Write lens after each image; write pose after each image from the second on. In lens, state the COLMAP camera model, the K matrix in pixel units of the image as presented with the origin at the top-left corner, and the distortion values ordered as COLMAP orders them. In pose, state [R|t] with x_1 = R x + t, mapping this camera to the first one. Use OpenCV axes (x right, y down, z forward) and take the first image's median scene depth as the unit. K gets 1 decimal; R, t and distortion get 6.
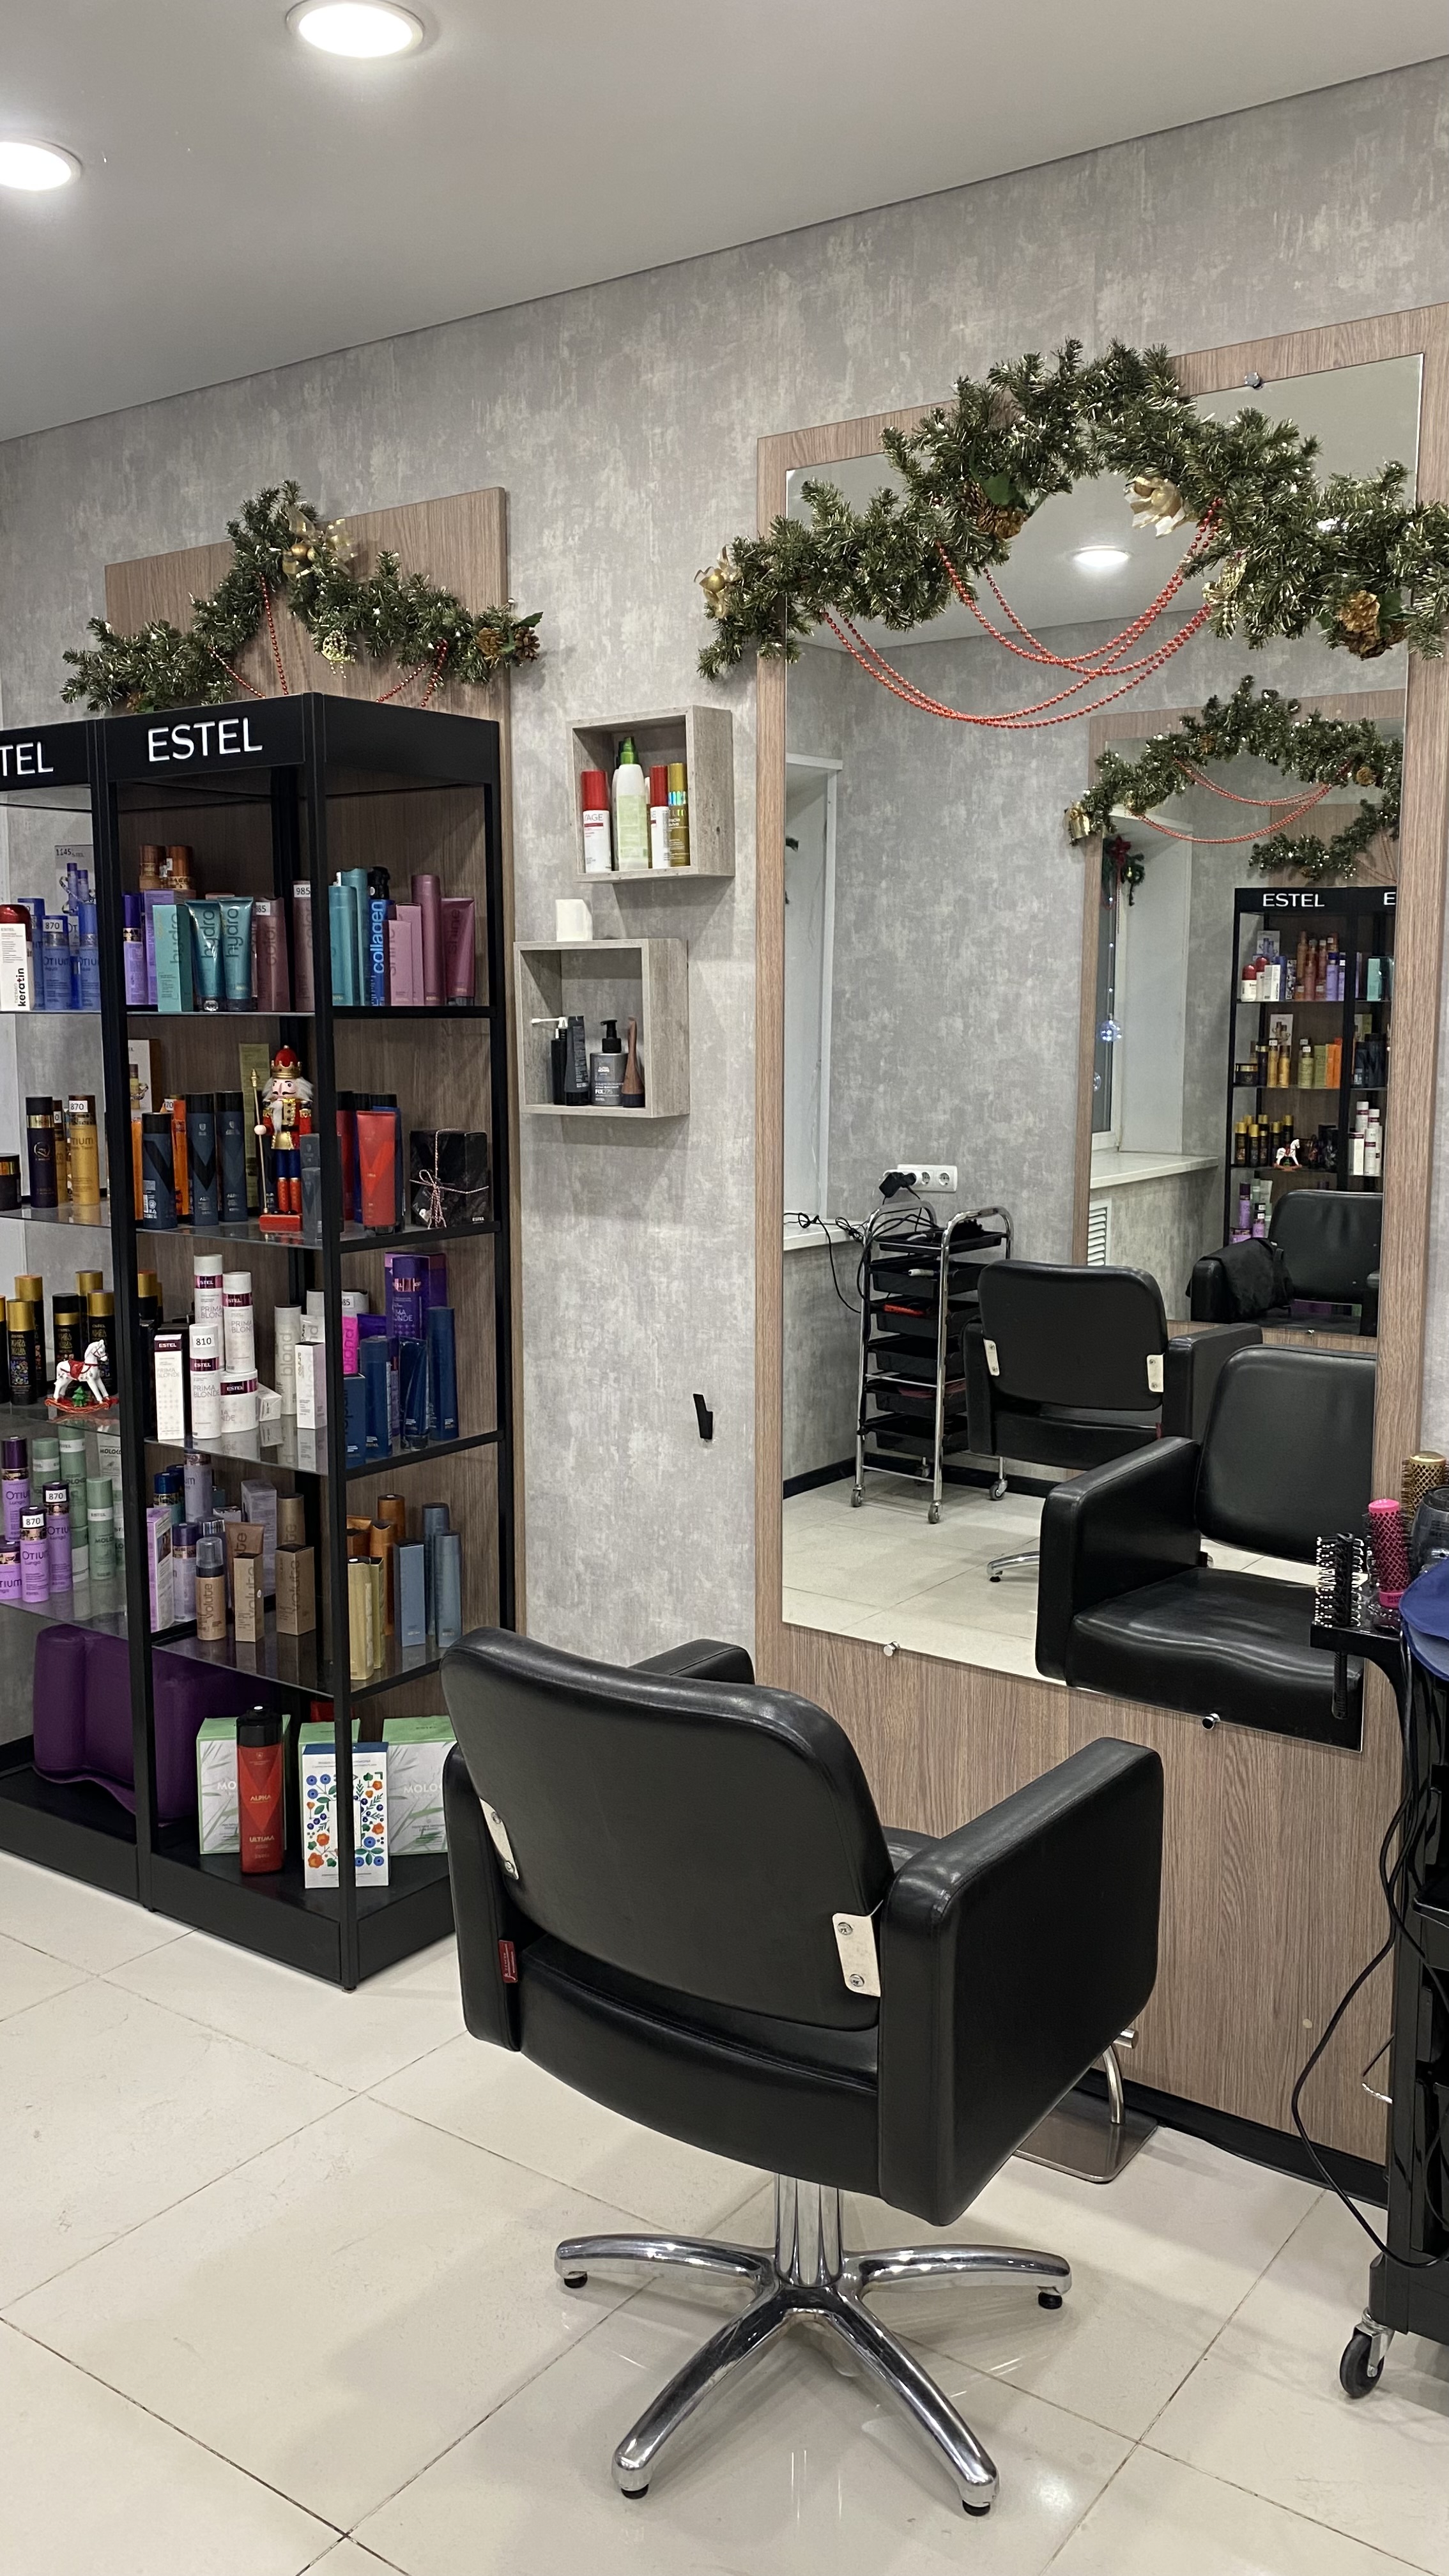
lens RADIAL K [[2030.0, 0, 724.5], [0, 2030.0, 1288.0], [0, 0, 1]] dist [0.132237, -0.168288]
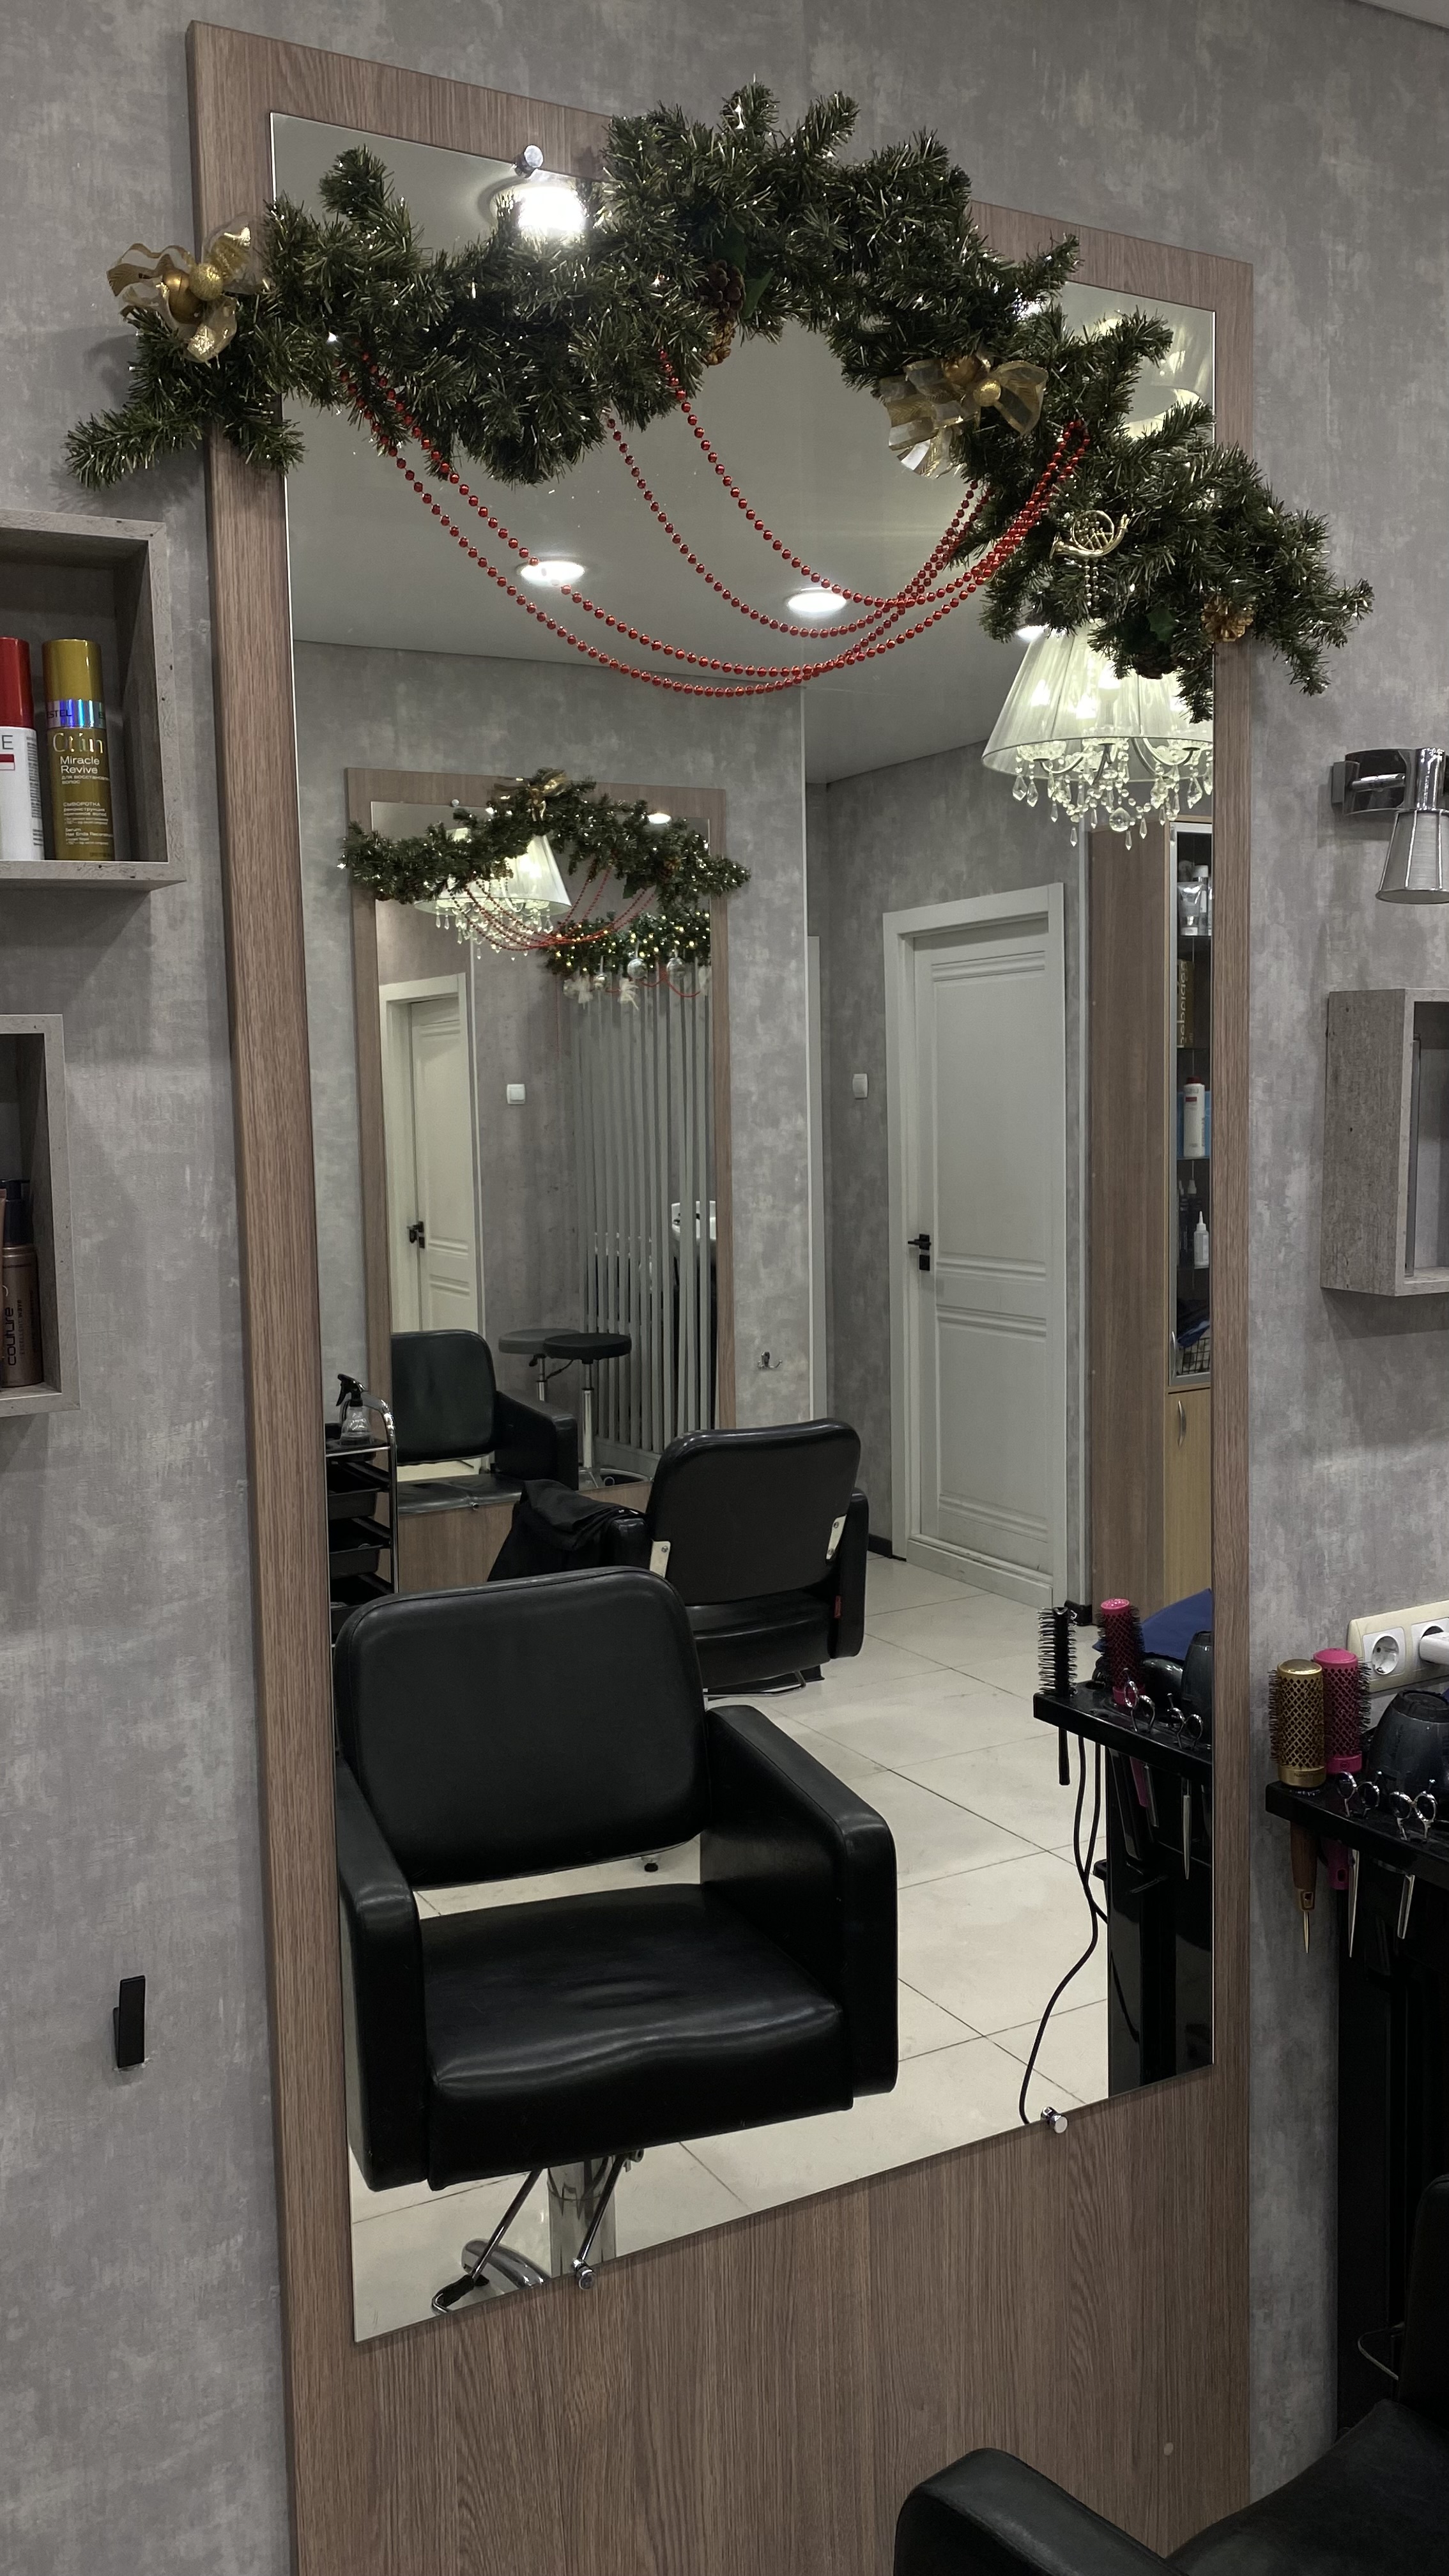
lens RADIAL K [[2083.6, 0, 724.5], [0, 2083.6, 1288.0], [0, 0, 1]] dist [0.010819, 0.001126]
pose [[0.418056, -0.096159, 0.903317, -0.389720], [0.154853, 0.987371, 0.033441, -0.103384], [-0.895125, 0.125902, 0.427667, 0.671925]]
